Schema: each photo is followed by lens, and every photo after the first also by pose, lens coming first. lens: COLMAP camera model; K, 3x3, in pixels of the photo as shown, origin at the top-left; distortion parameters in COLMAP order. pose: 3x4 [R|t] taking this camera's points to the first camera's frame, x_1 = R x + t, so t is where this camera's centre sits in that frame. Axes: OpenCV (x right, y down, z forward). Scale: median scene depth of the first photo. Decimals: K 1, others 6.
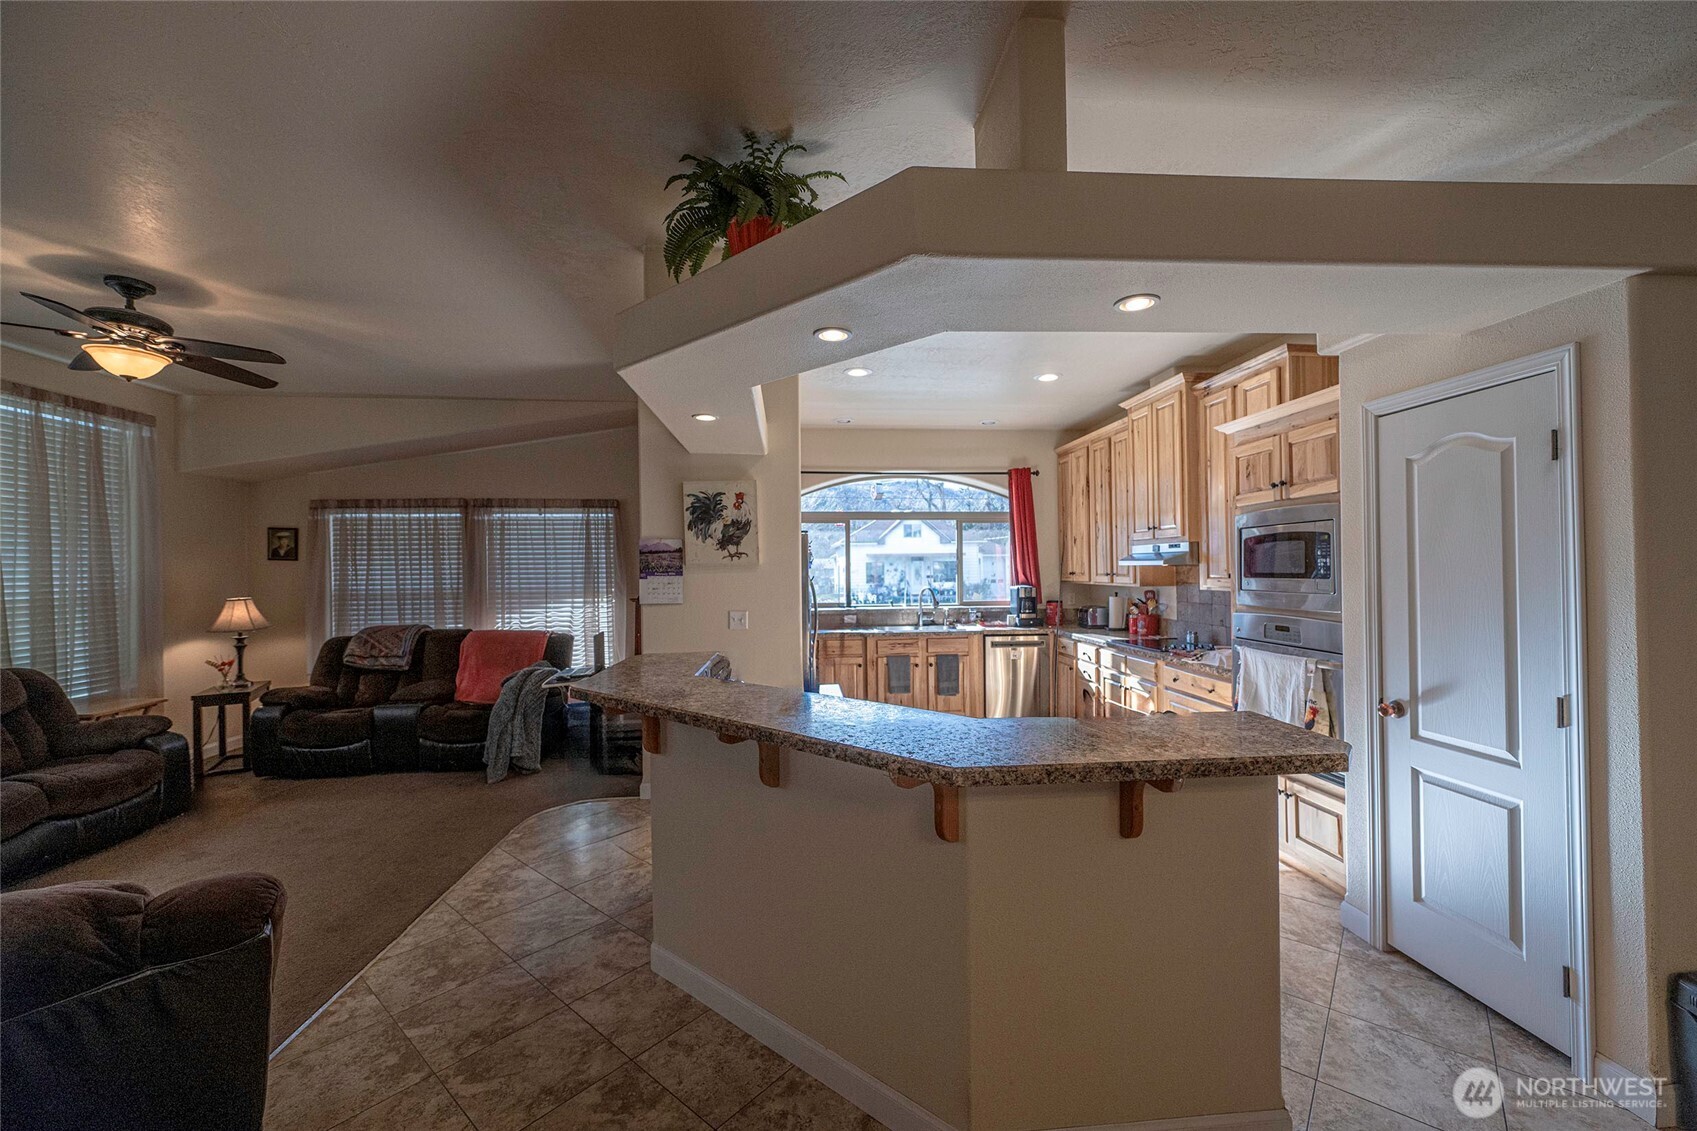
lens RADIAL K [[661.1, 0, 848.5], [0, 661.1, 565.5], [0, 0, 1]] dist [0.000131, 0.000044]
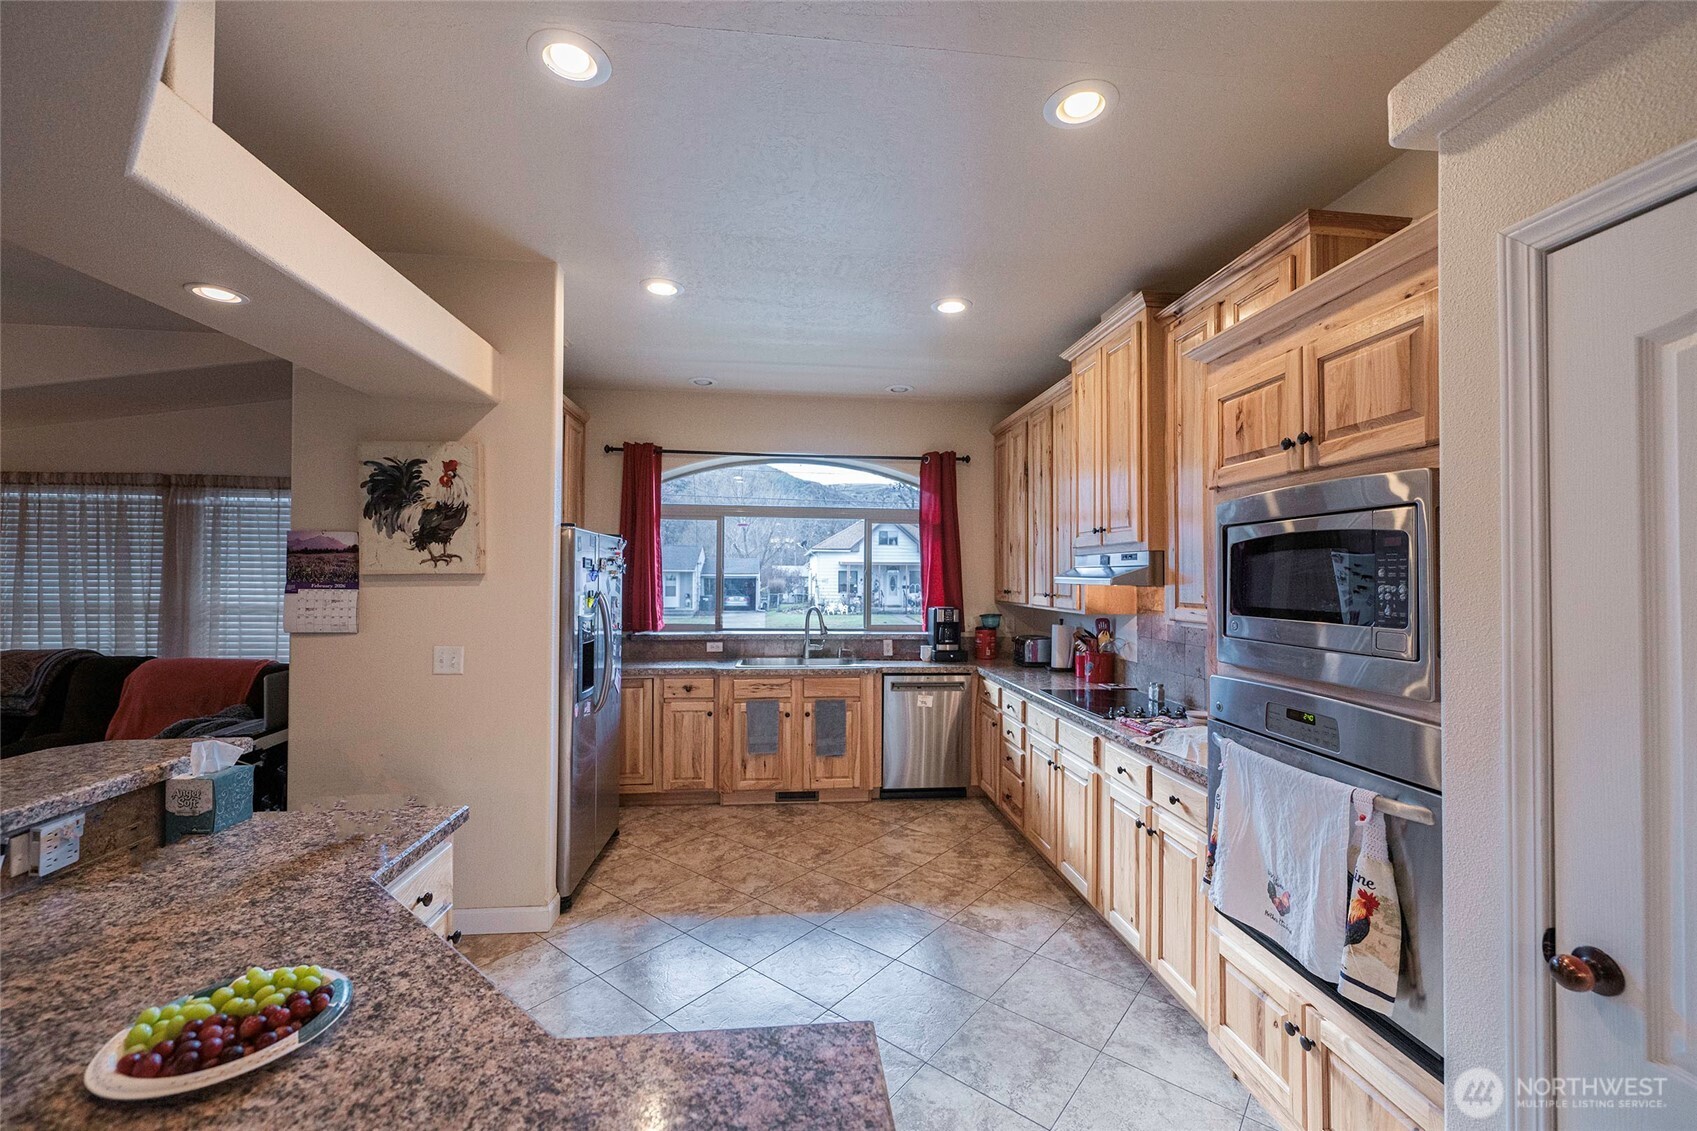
lens RADIAL K [[667.4, 0, 848.5], [0, 667.4, 565.5], [0, 0, 1]] dist [-0.004721, -0.000394]
pose [[0.999750, 0.017990, 0.013305, 0.187129], [-0.017829, 0.999767, -0.012150, -0.007028], [-0.013521, 0.011910, 0.999838, 0.308348]]
